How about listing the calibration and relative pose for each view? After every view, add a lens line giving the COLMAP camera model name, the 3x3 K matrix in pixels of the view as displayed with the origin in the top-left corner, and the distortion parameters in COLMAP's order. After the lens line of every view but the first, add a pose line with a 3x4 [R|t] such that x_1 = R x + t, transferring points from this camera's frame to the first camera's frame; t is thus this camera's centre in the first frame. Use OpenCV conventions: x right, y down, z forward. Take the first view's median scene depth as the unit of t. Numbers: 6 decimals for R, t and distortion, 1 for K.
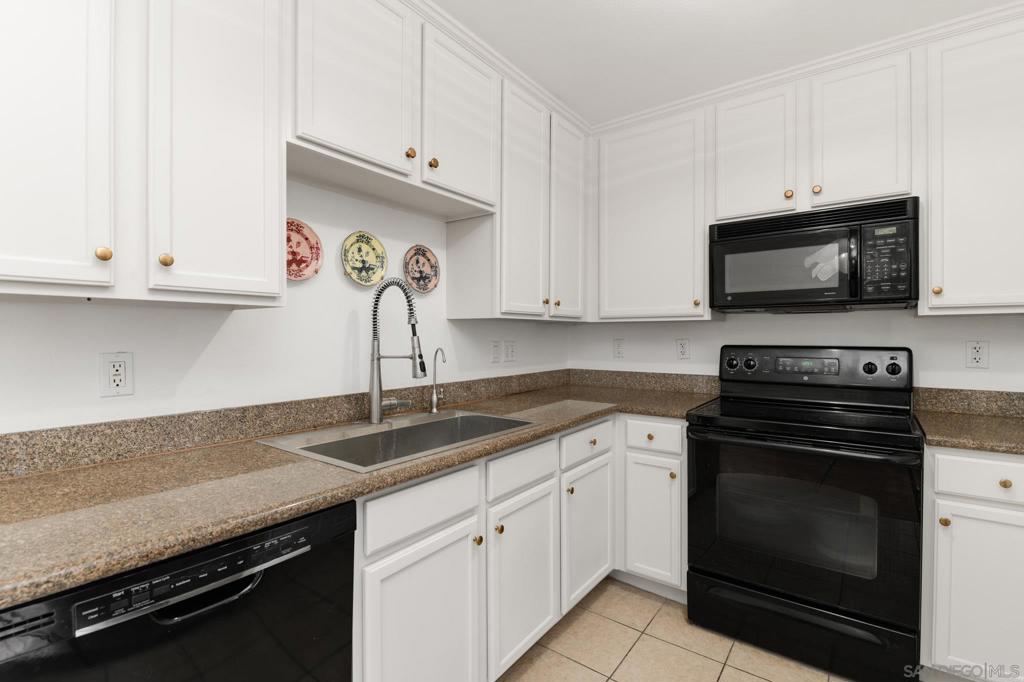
lens RADIAL K [[470.4, 0, 518.5], [0, 470.4, 339.8], [0, 0, 1]] dist [-0.001152, -0.000865]
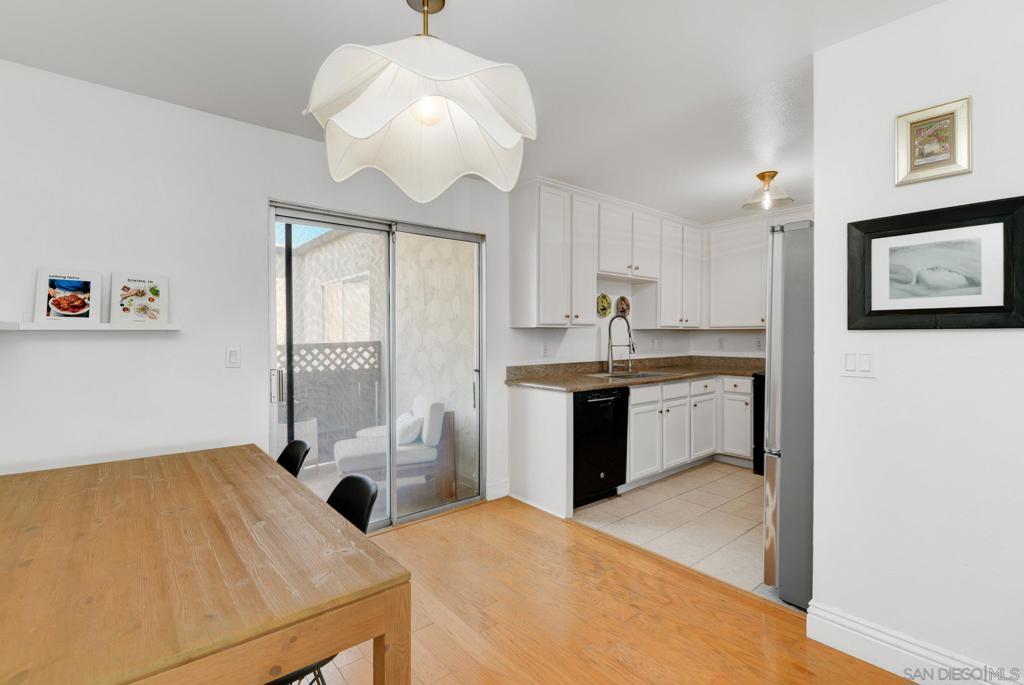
lens RADIAL K [[479.3, 0, 509.1], [0, 479.3, 336.8], [0, 0, 1]] dist [0.001173, -0.000157]
pose [[0.971818, -0.001412, -0.235727, -0.200149], [0.000397, 0.999990, -0.004352, 0.000126], [0.235731, 0.004136, 0.971810, -1.357449]]
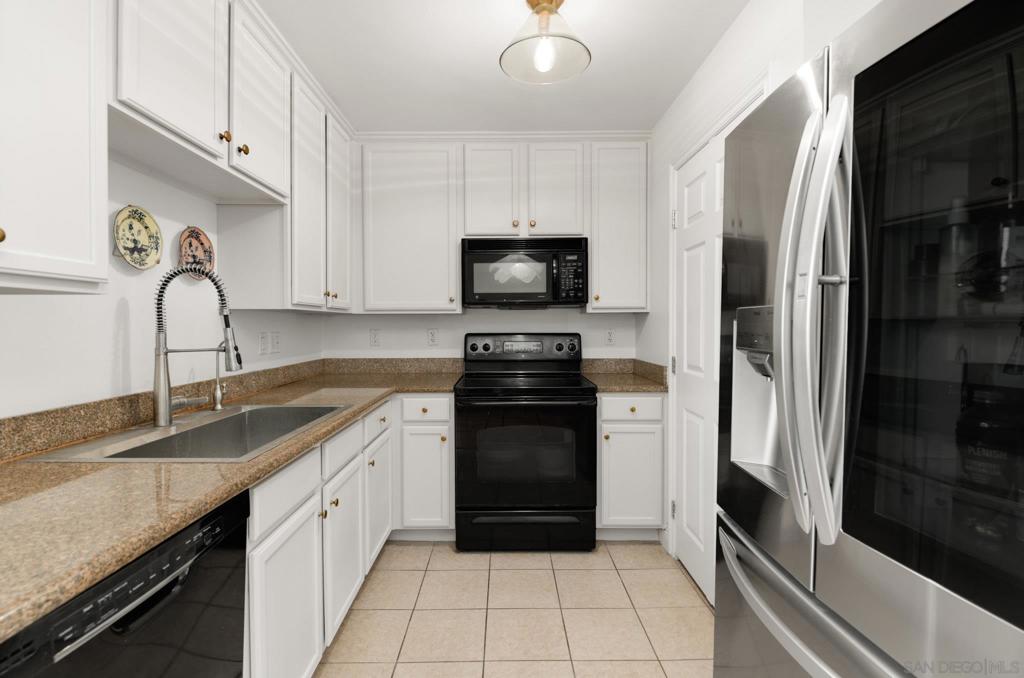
lens RADIAL K [[462.6, 0, 512.0], [0, 462.6, 335.5], [0, 0, 1]] dist [0.000338, -0.000464]
pose [[0.797670, -0.015579, 0.602893, -0.265912], [0.008287, 0.999855, 0.014872, -0.000633], [-0.603038, -0.006866, 0.797683, -0.082253]]
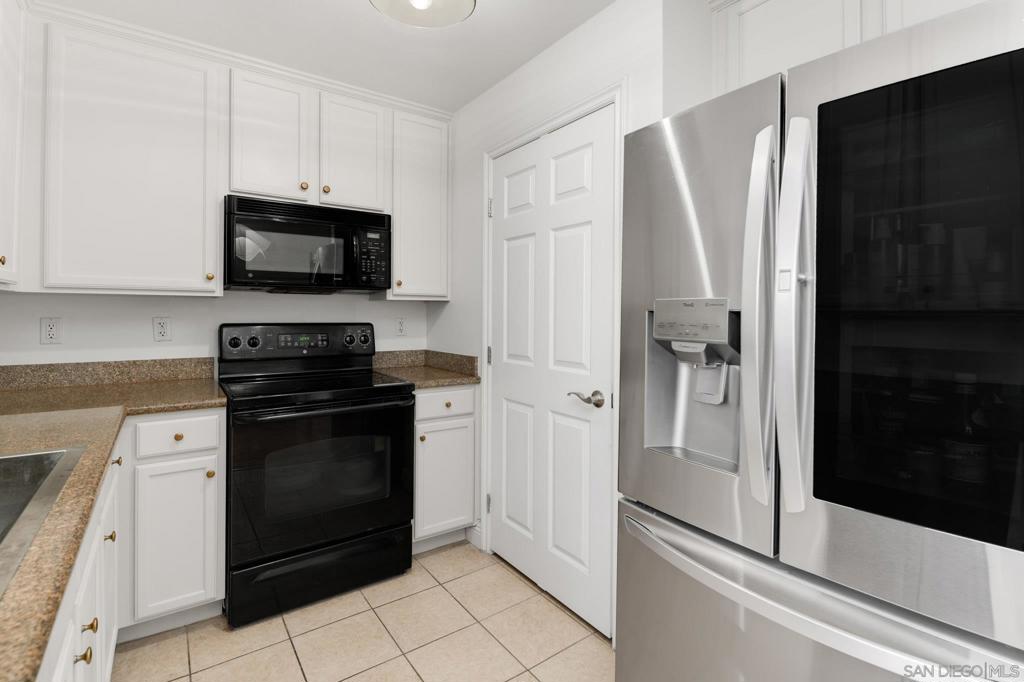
lens RADIAL K [[471.2, 0, 501.0], [0, 471.2, 314.6], [0, 0, 1]] dist [-0.000730, -0.000606]
pose [[0.314163, 0.000557, 0.949369, -0.340429], [0.003067, 0.999994, -0.001601, -0.004269], [-0.949364, 0.003415, 0.314159, 0.219563]]
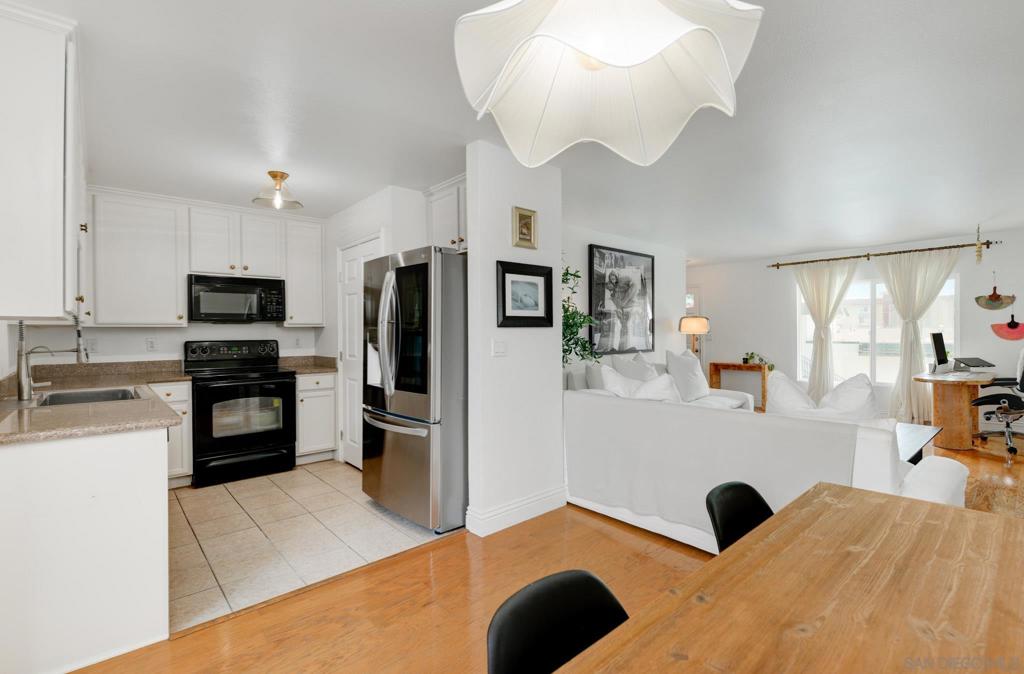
lens RADIAL K [[452.9, 0, 507.9], [0, 452.9, 335.0], [0, 0, 1]] dist [0.015176, -0.012950]
pose [[0.205363, -0.007740, 0.978655, -1.165290], [0.016823, 0.999849, 0.004377, 0.001415], [-0.978541, 0.015565, 0.205462, -0.605501]]
